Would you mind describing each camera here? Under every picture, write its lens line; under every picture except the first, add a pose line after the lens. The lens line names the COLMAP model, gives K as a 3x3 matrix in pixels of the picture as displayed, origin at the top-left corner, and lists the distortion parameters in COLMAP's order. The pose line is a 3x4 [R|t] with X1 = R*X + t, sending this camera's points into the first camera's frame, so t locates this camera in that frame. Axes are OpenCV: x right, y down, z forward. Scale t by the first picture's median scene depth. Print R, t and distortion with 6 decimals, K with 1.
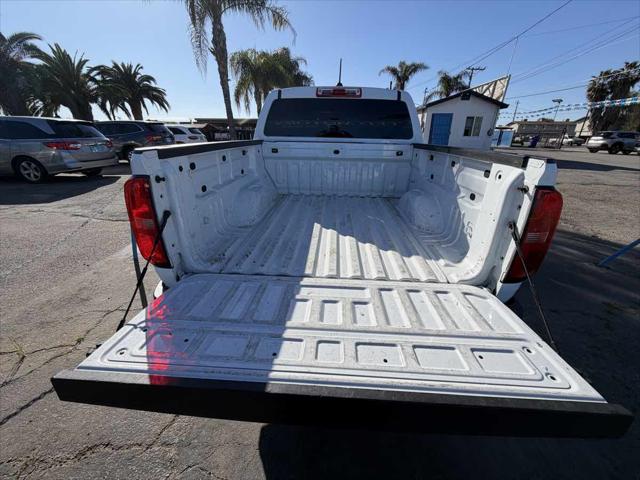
lens RADIAL K [[253.3, 0, 322.6], [0, 253.3, 241.3], [0, 0, 1]] dist [-0.000643, 0.000297]
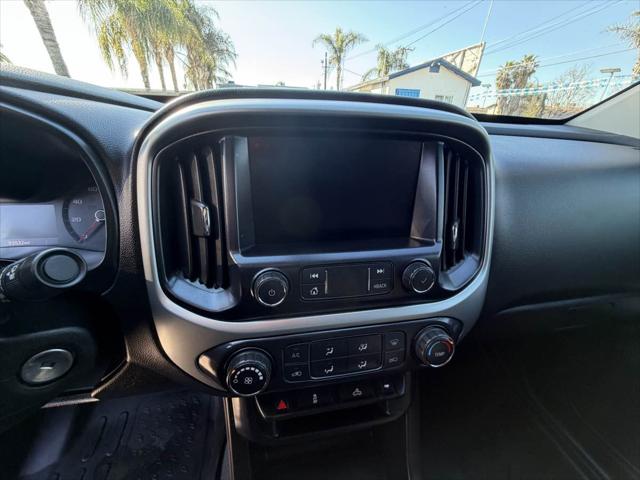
lens RADIAL K [[256.1, 0, 320.0], [0, 256.1, 240.0], [0, 0, 1]] dist [-0.002525, -0.000280]
pose [[0.971835, -0.080907, 0.221340, 0.007895], [0.068167, 0.995579, 0.064614, -0.085537], [-0.225589, -0.047706, 0.973054, 0.205199]]
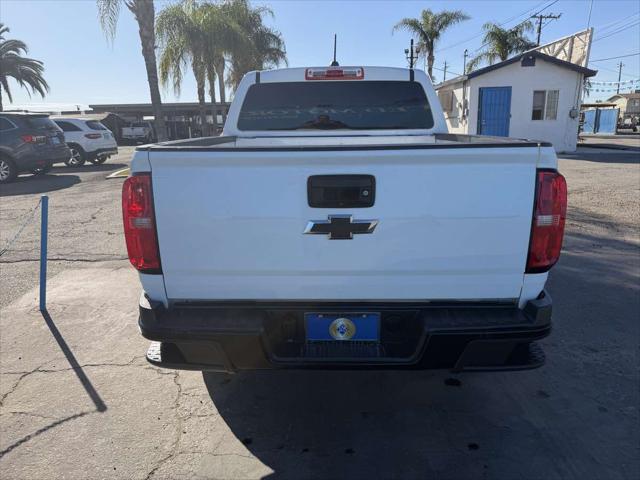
lens RADIAL K [[451.2, 0, 317.2], [0, 451.2, 242.8], [0, 0, 1]] dist [-0.001169, -0.005137]
pose [[0.999116, -0.035968, 0.021738, -0.004198], [0.038672, 0.989324, -0.140509, 0.013016], [-0.016453, 0.141225, 0.989841, -0.032858]]
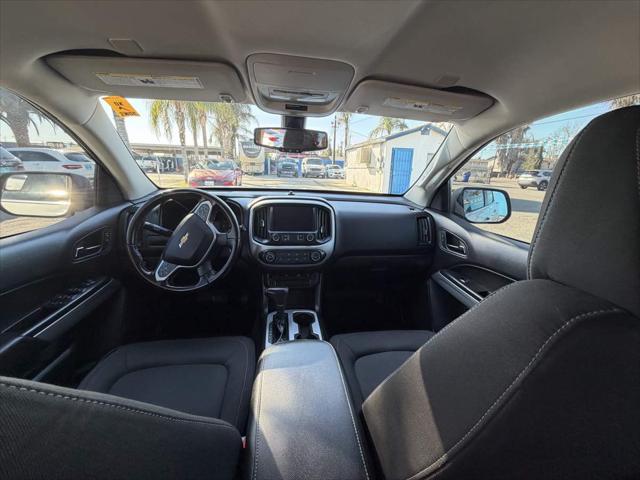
lens RADIAL K [[254.0, 0, 320.0], [0, 254.0, 240.0], [0, 0, 1]] dist [0.000873, -0.000153]
pose [[0.980522, -0.029586, 0.194170, 0.006787], [0.050704, 0.993210, -0.104706, -0.075921], [-0.189754, 0.112512, 0.975364, 0.160299]]
